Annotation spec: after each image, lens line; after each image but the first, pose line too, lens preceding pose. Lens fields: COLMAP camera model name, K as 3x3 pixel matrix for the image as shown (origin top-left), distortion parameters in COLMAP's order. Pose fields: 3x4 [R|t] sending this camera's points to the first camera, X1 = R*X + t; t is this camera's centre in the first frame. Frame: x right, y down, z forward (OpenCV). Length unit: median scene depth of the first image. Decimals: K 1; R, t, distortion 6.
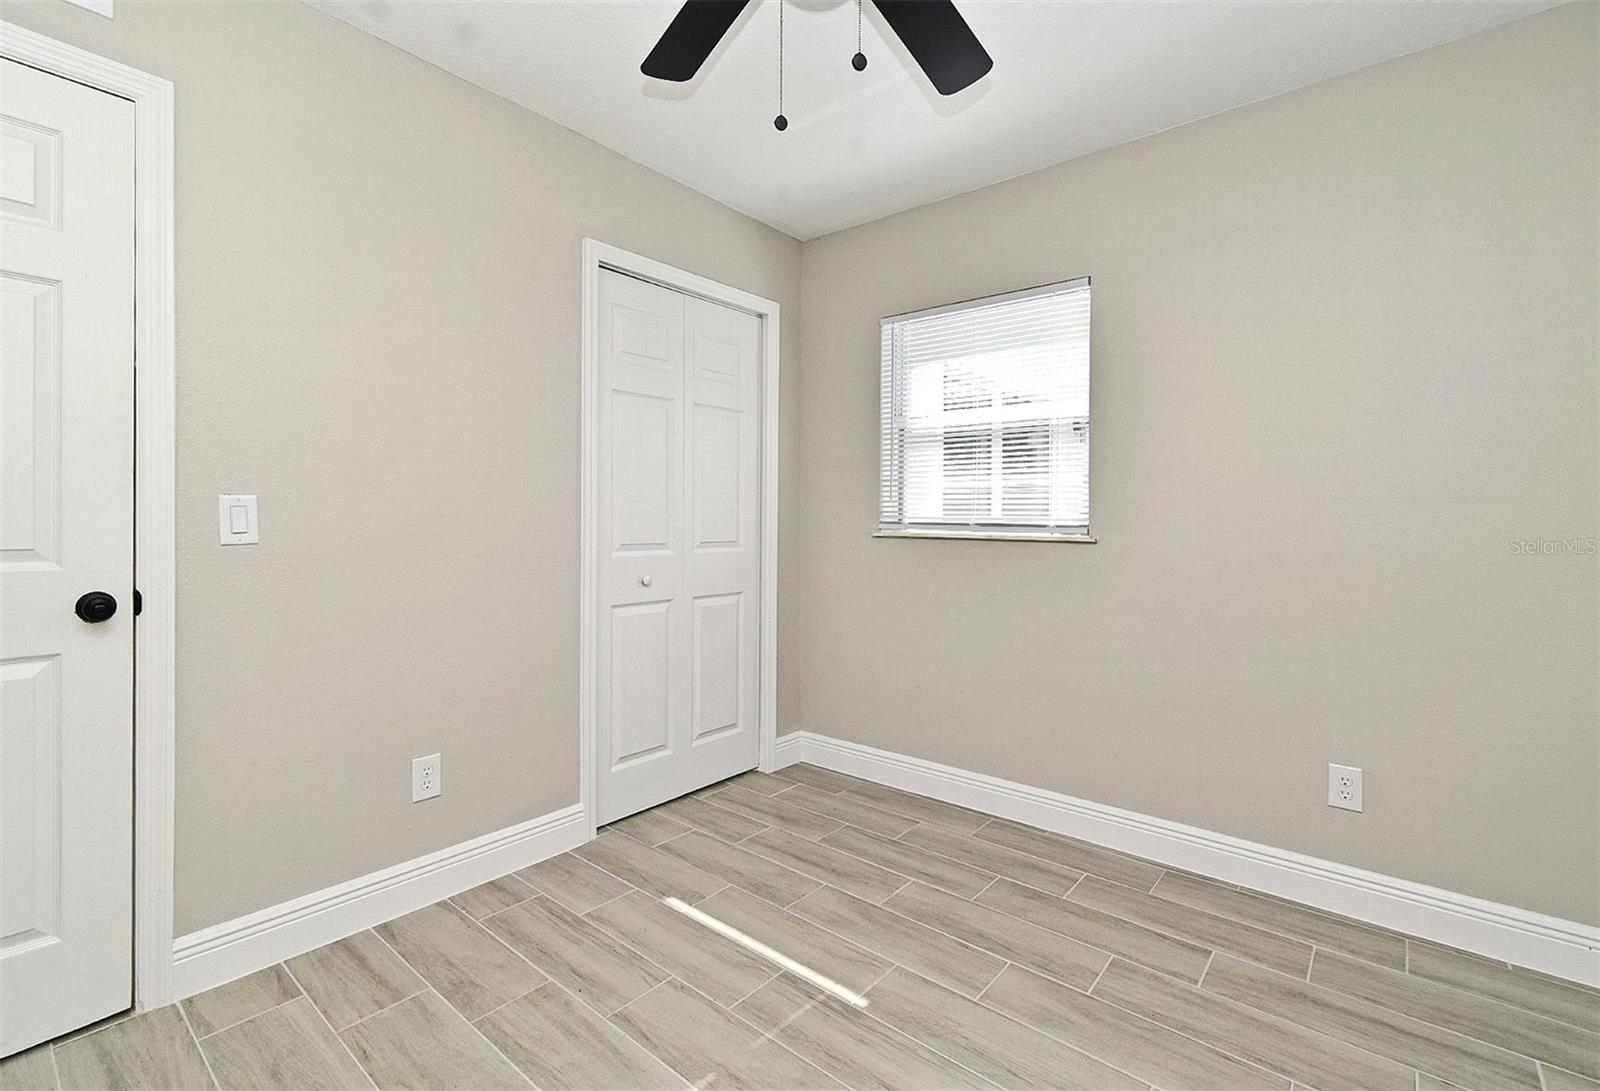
lens RADIAL K [[724.3, 0, 799.8], [0, 724.3, 532.8], [0, 0, 1]] dist [-0.002217, -0.000297]
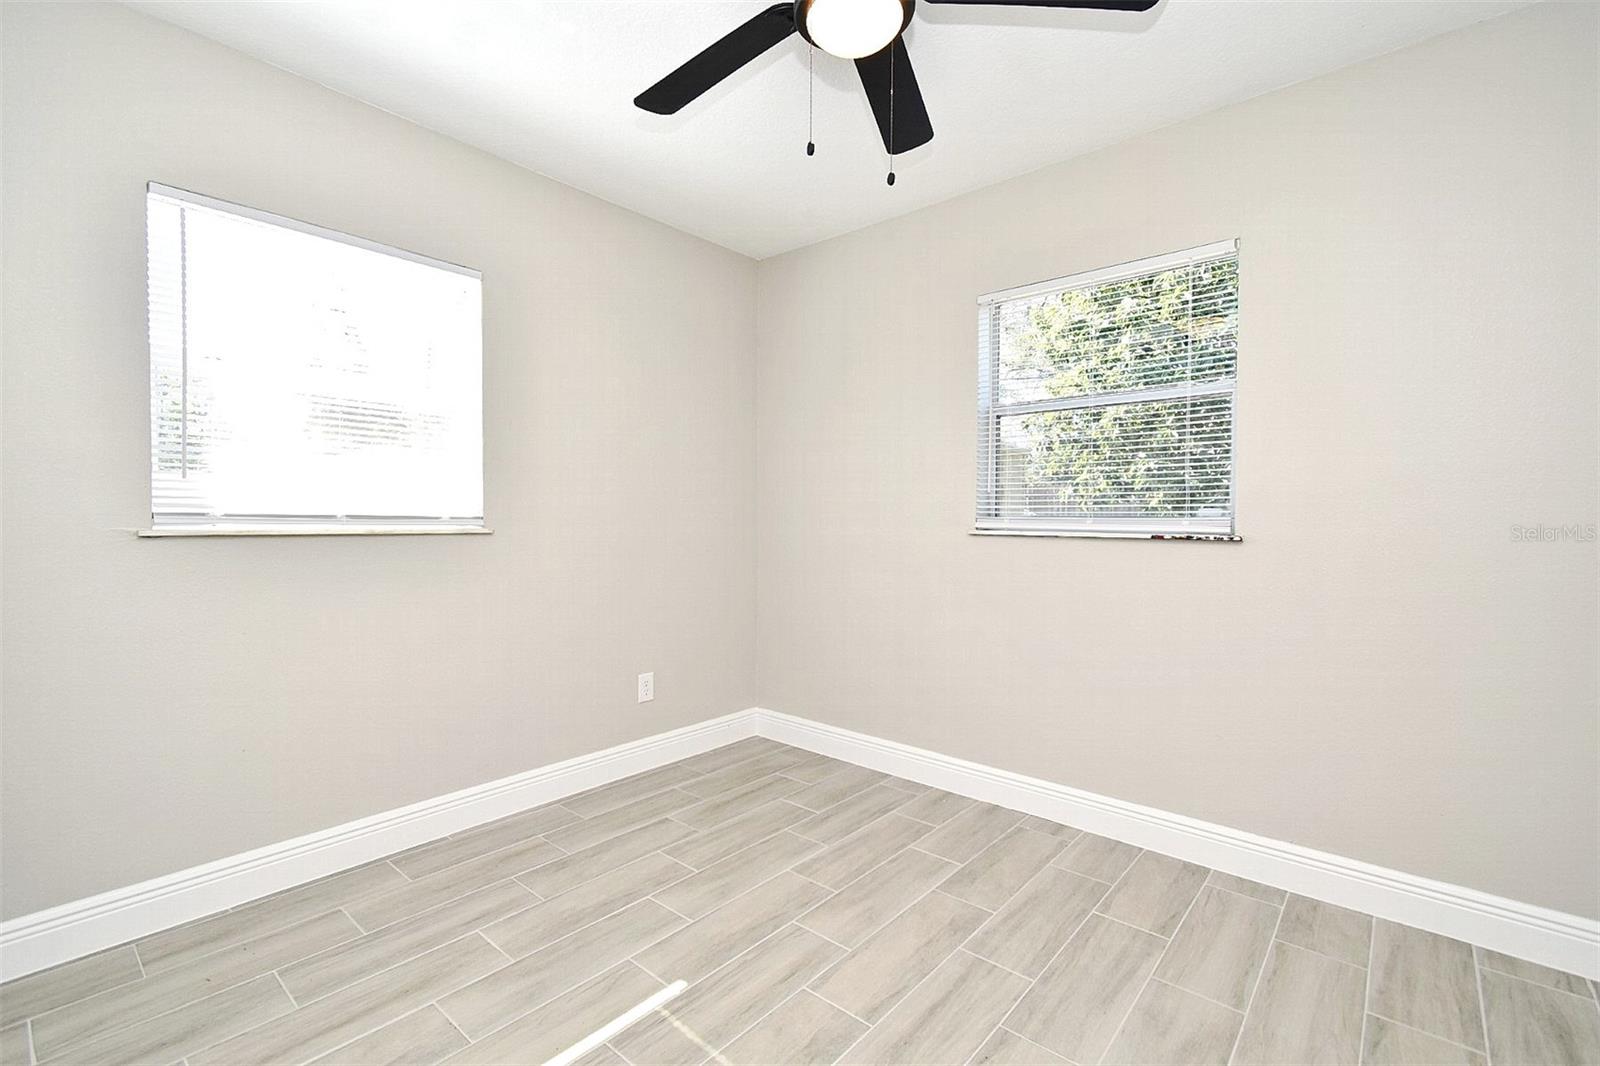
lens RADIAL K [[702.8, 0, 799.1], [0, 702.8, 527.6], [0, 0, 1]] dist [-0.001944, -0.002135]
pose [[0.006329, -0.021990, 0.999738, -0.632470], [0.009204, 0.999717, 0.021931, -0.013231], [-0.999938, 0.009063, 0.006530, 0.580822]]
